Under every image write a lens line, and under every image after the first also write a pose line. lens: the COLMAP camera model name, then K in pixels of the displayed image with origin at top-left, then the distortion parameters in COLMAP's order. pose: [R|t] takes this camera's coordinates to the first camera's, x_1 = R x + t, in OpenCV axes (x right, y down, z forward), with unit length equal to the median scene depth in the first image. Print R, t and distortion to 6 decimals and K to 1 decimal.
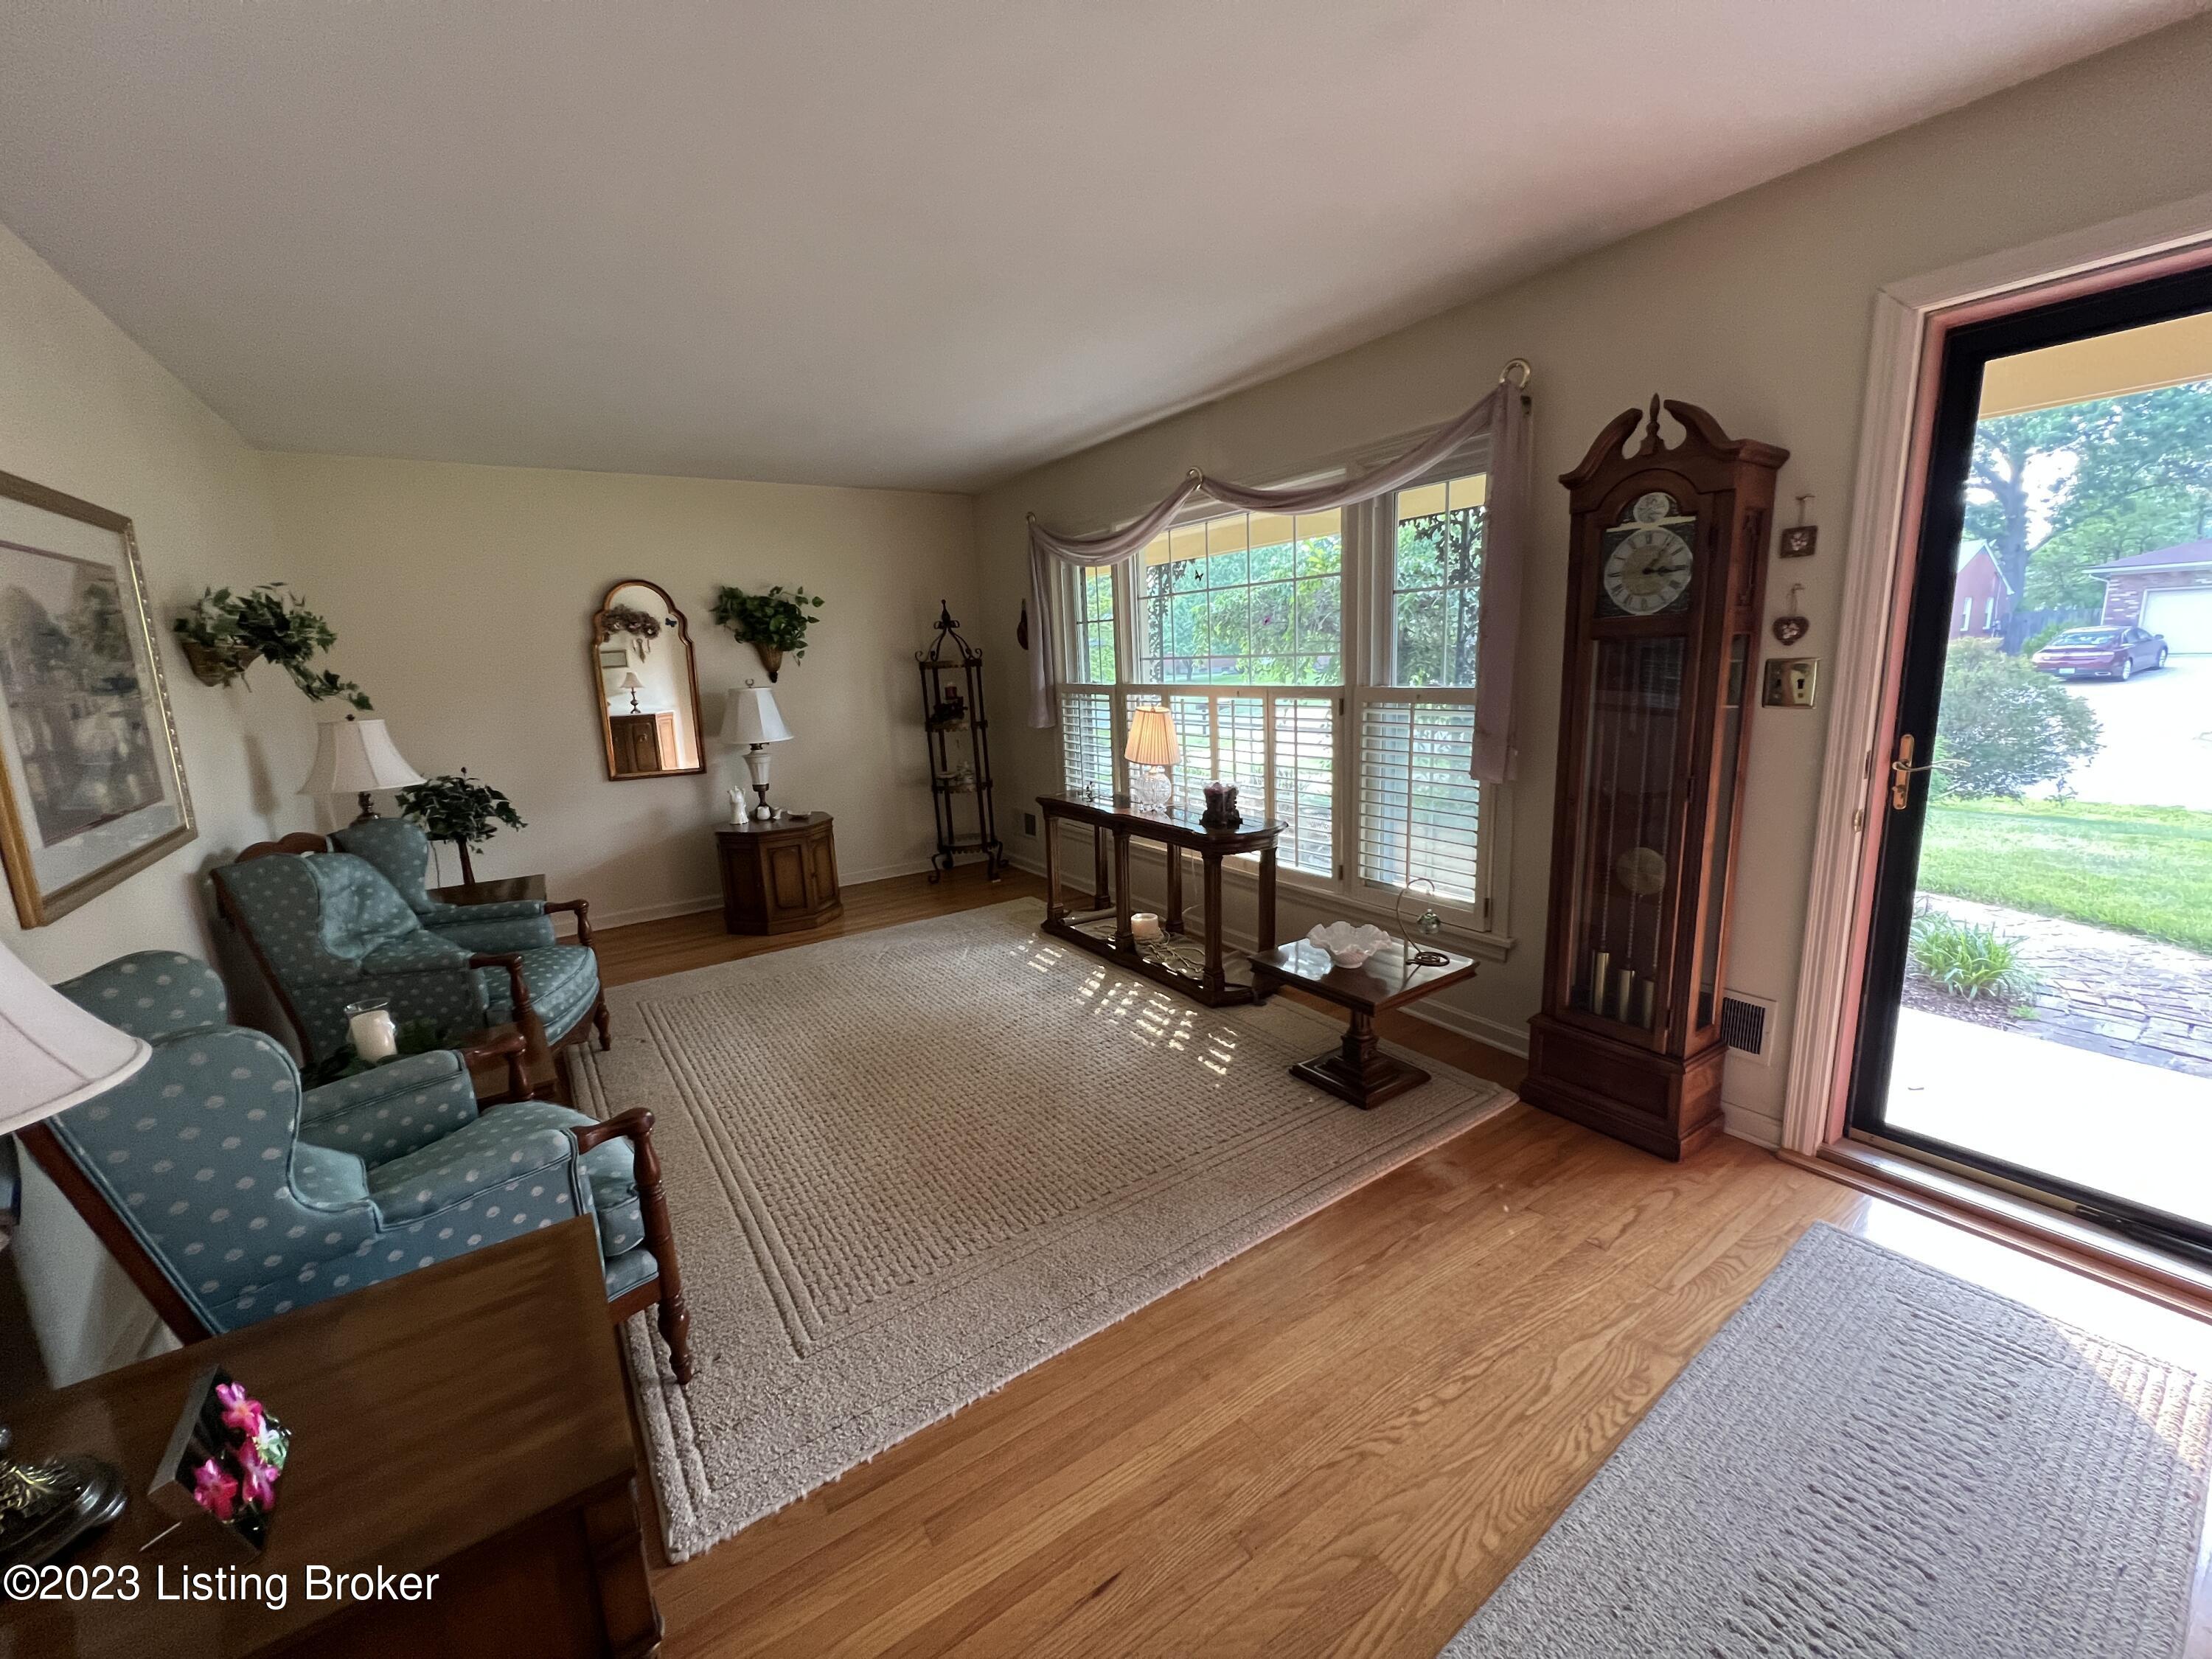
lens RADIAL K [[882.5, 0, 1095.7], [0, 882.5, 825.1], [0, 0, 1]] dist [0.002489, -0.000556]
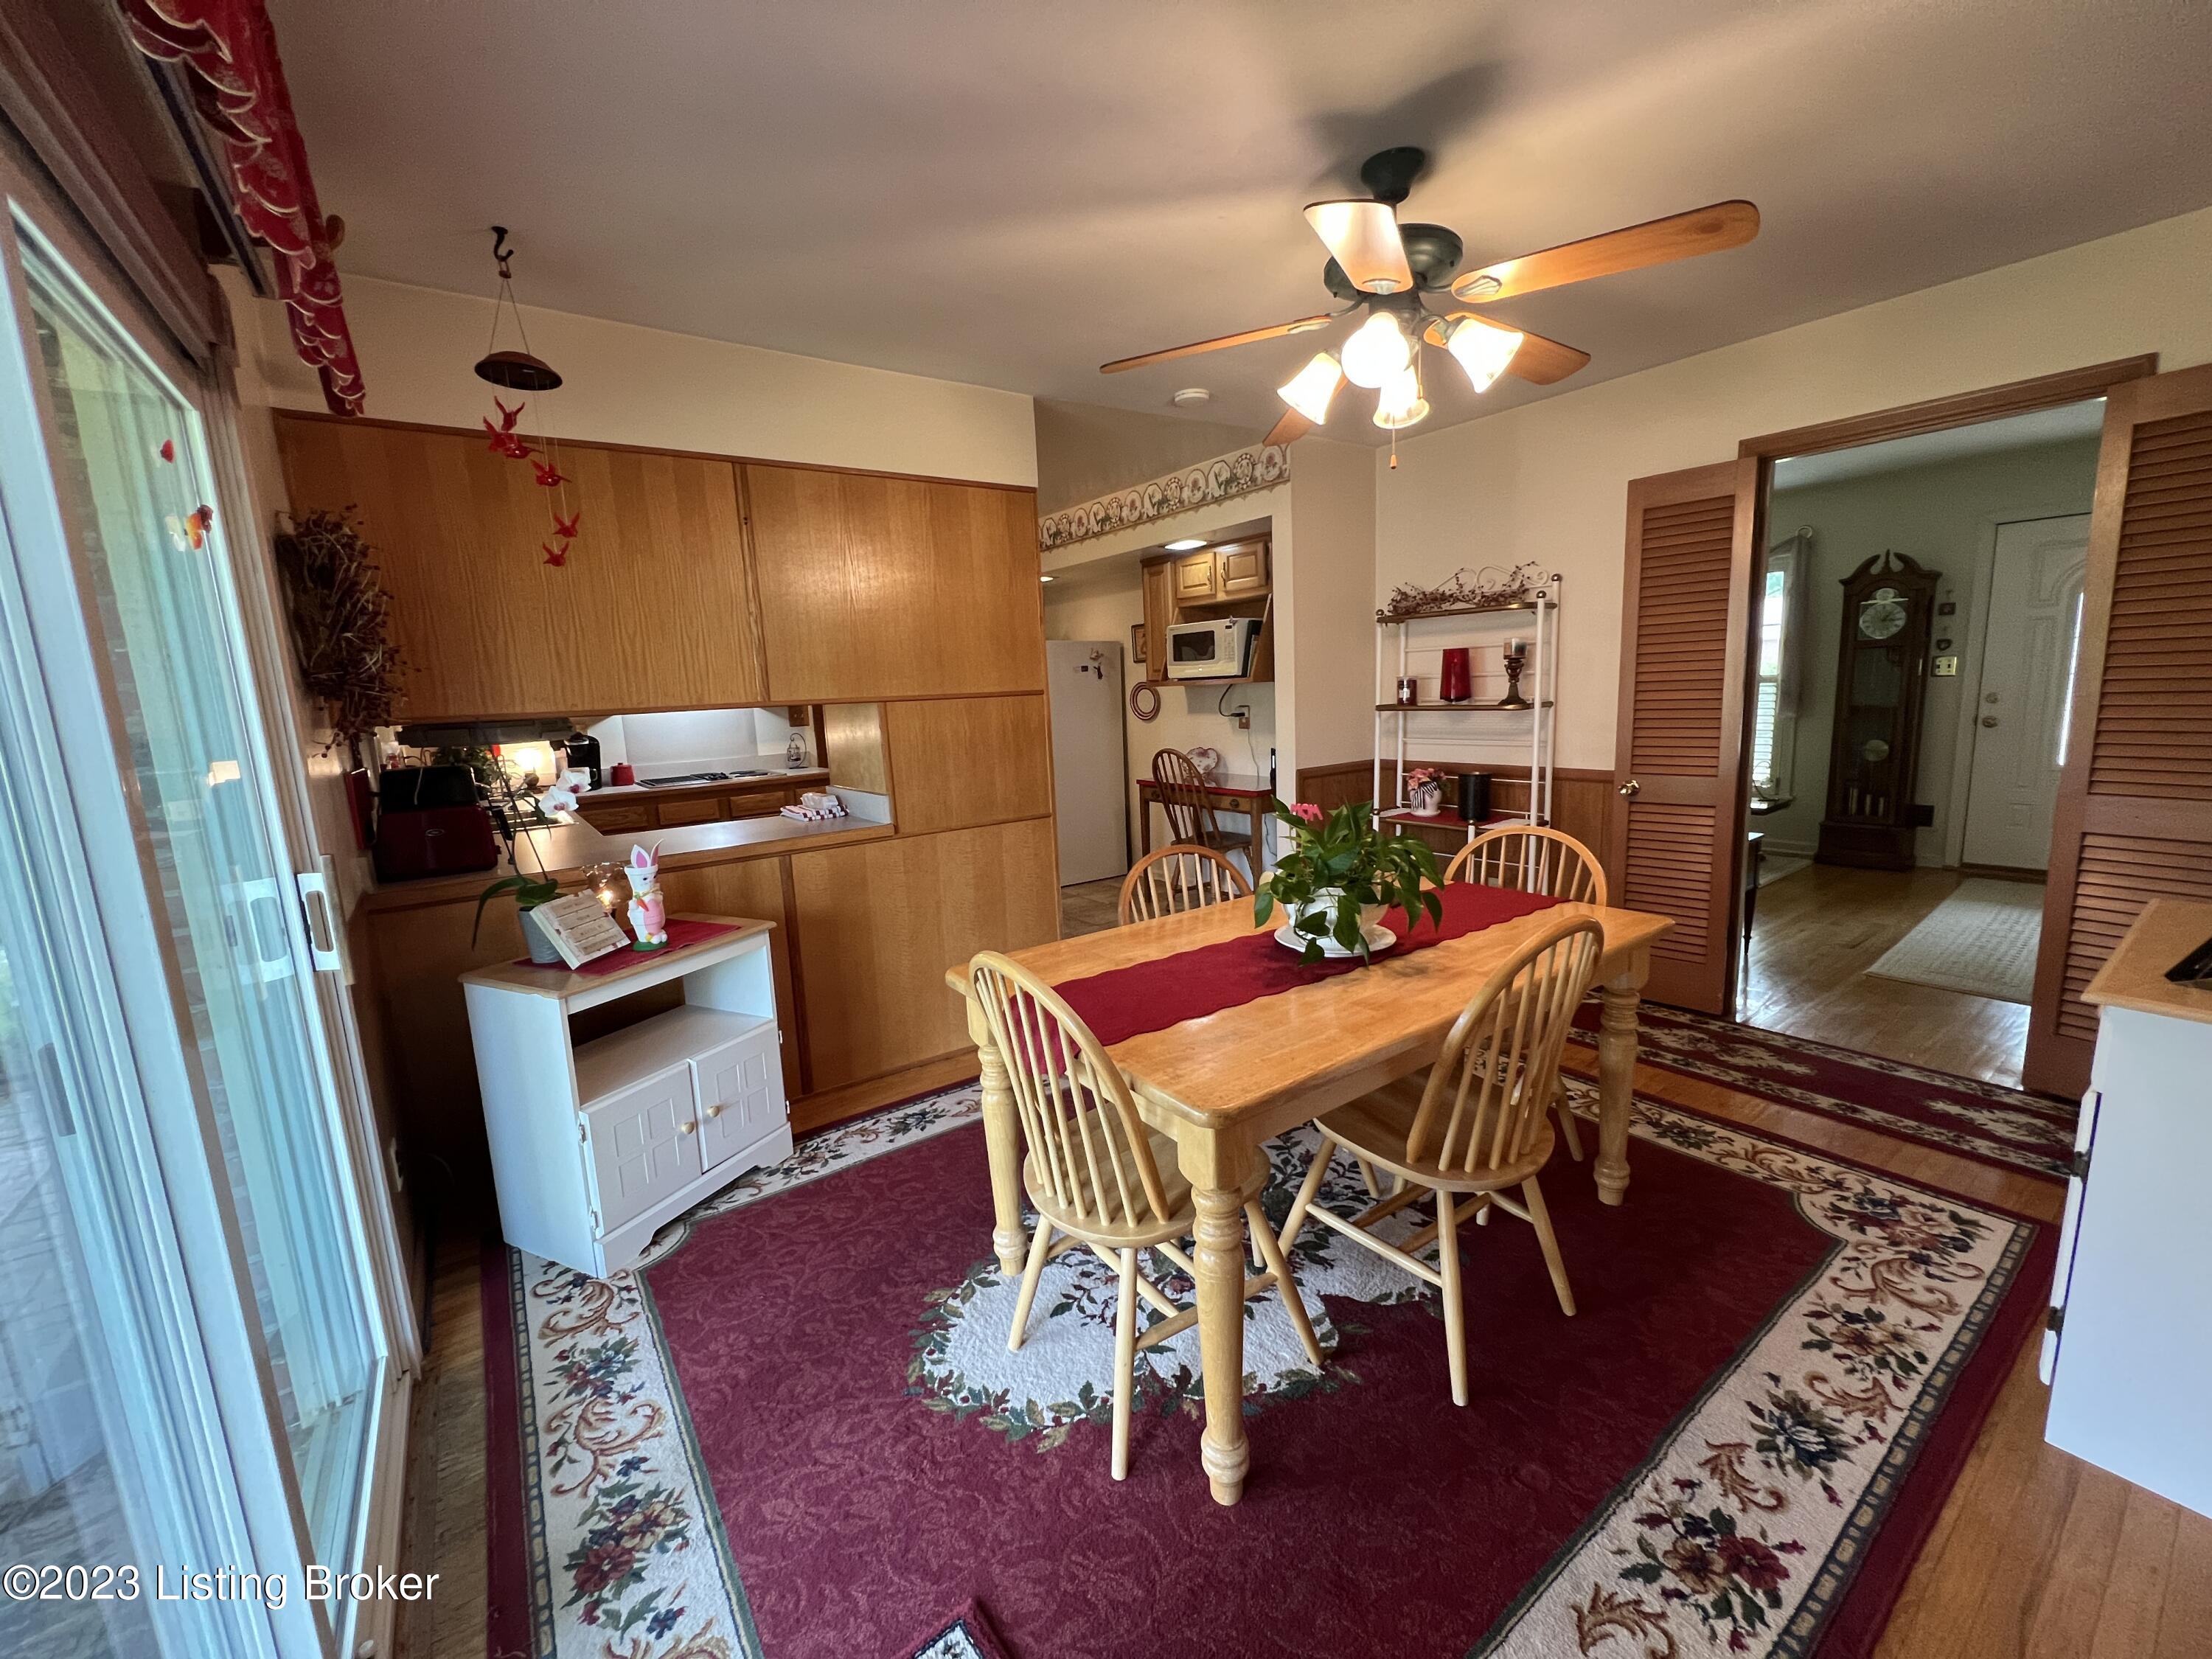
lens RADIAL K [[882.5, 0, 1108.4], [0, 882.5, 832.1], [0, 0, 1]] dist [0.002489, -0.000556]
pose [[0.998997, 0.000380, 0.044775, -1.602153], [0.001629, 0.998994, -0.044818, 0.395455], [-0.044747, 0.044846, 0.997991, -1.289870]]
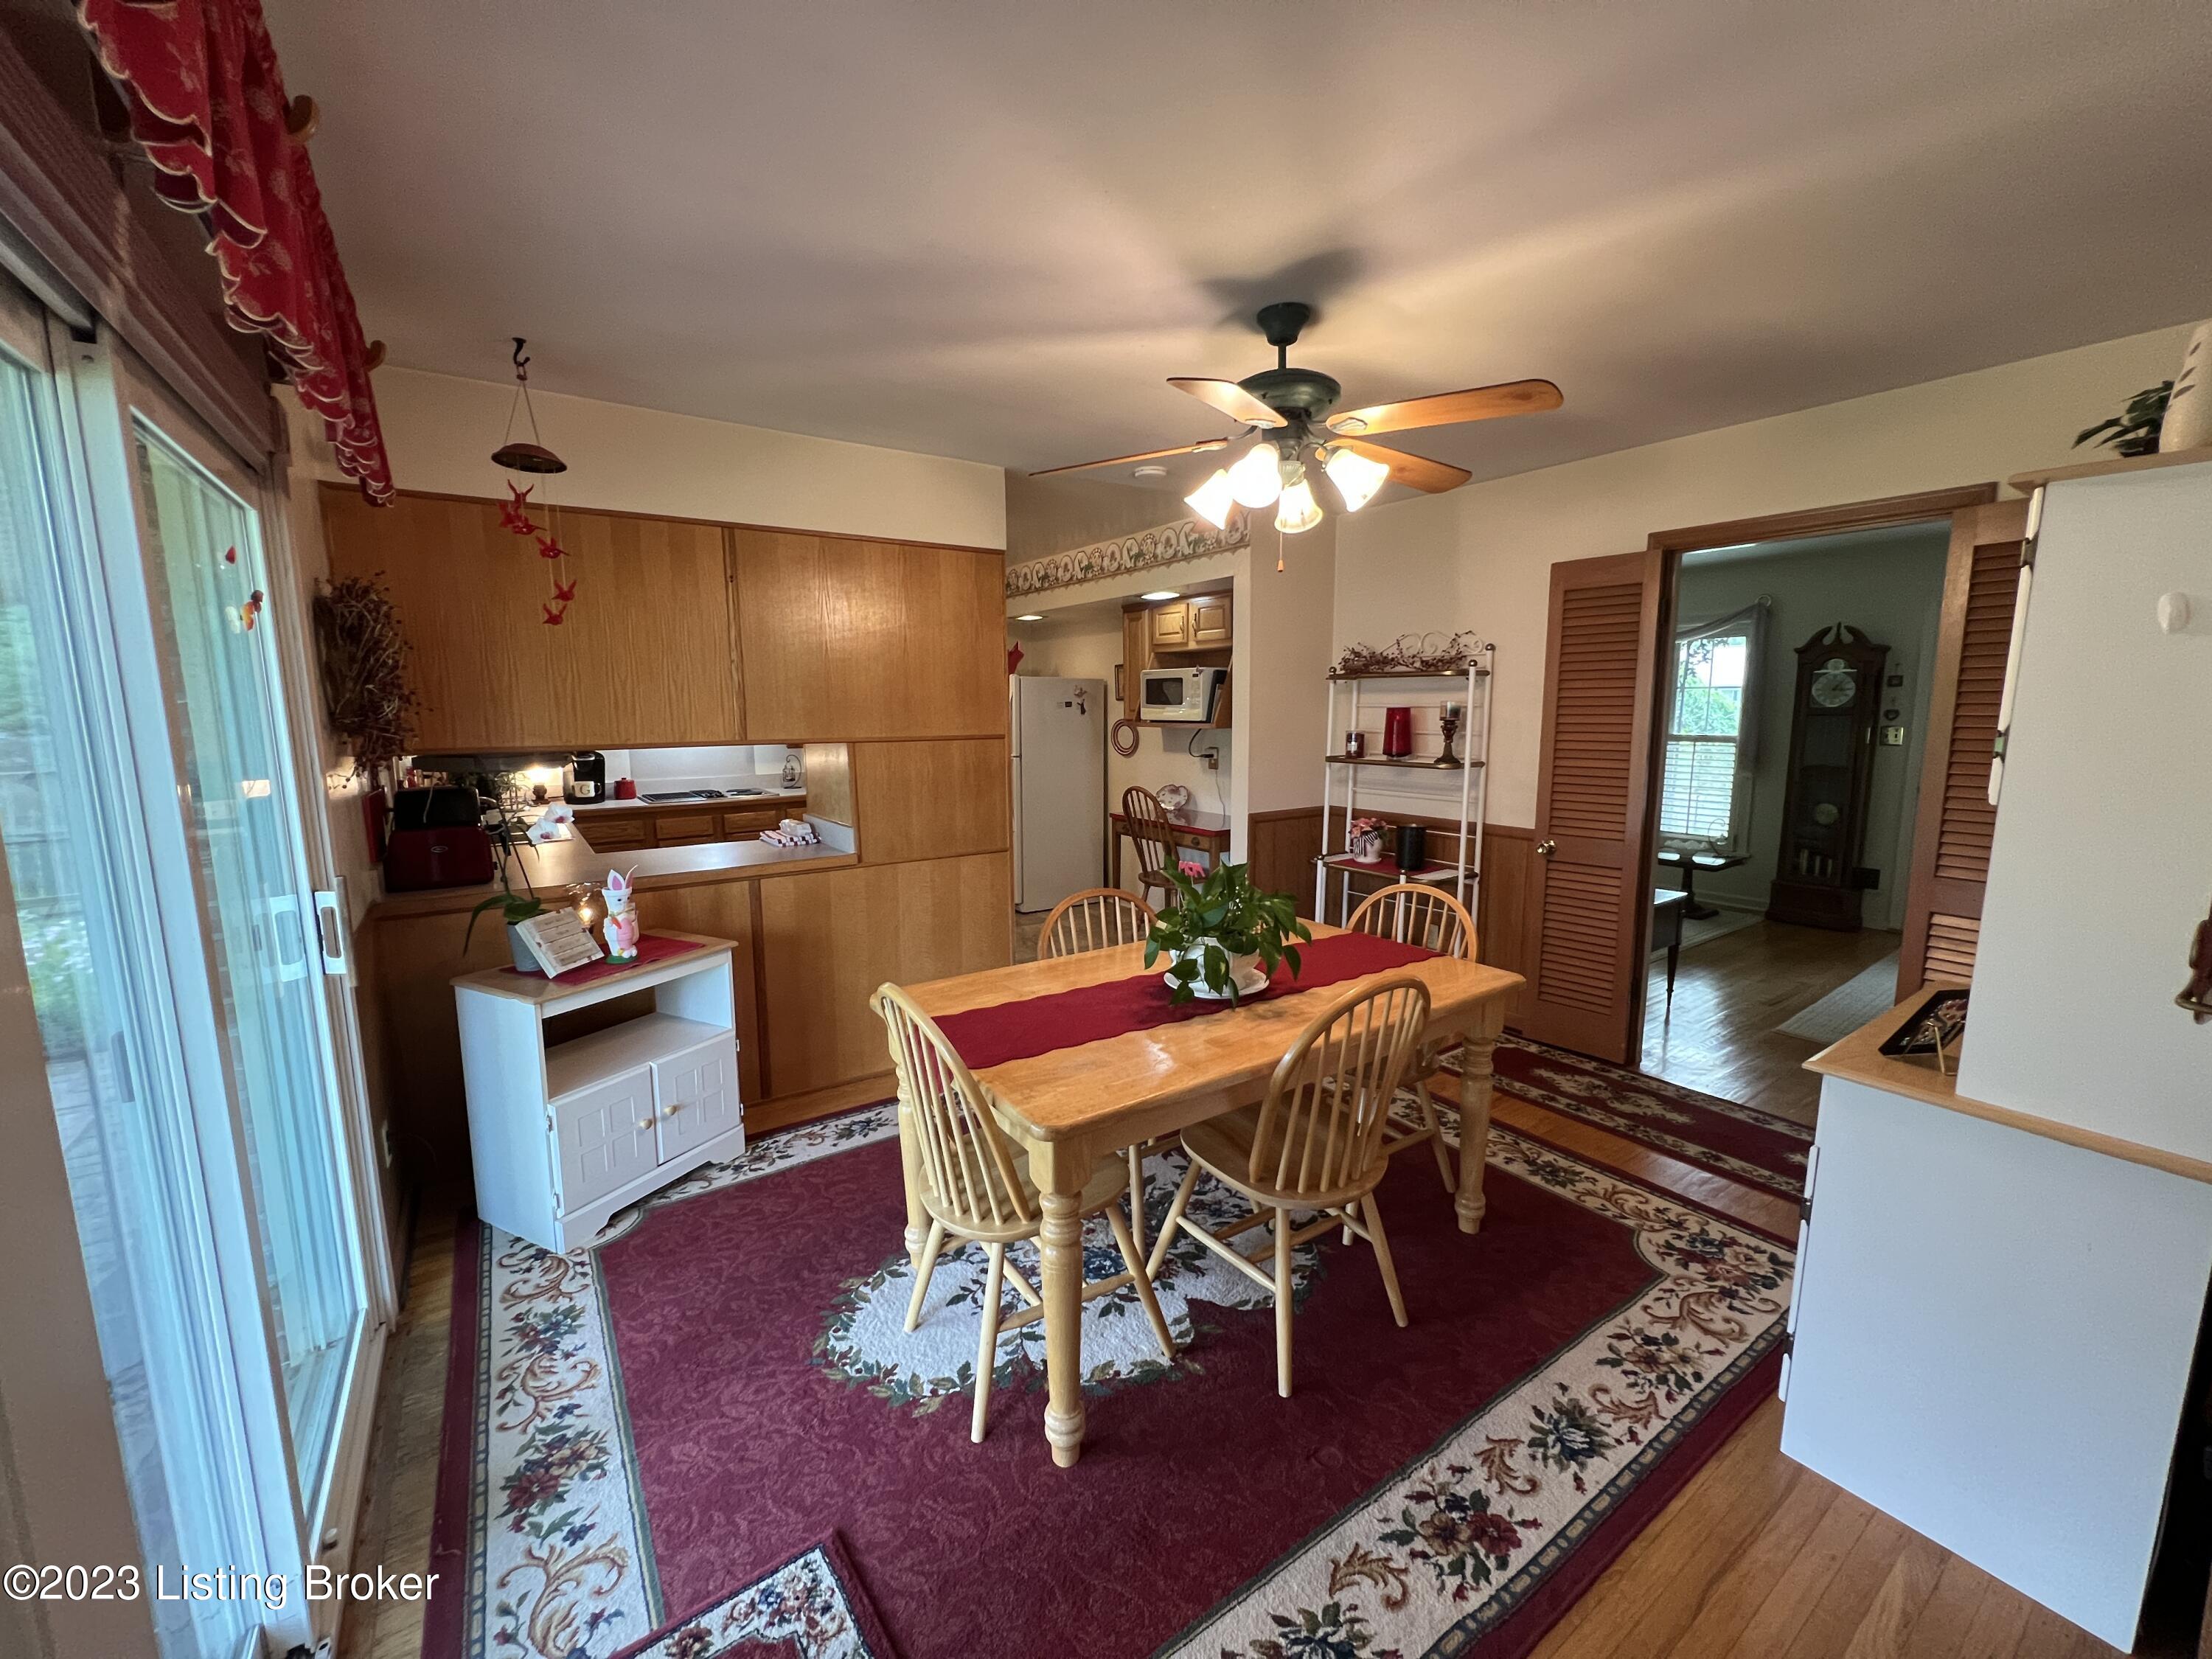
lens RADIAL K [[882.5, 0, 1106.5], [0, 882.5, 833.6], [0, 0, 1]] dist [0.002489, -0.000556]
pose [[0.998734, 0.042301, 0.027227, -1.492751], [-0.040503, 0.997161, -0.063482, 0.363694], [-0.029835, 0.062299, 0.997611, -1.417098]]
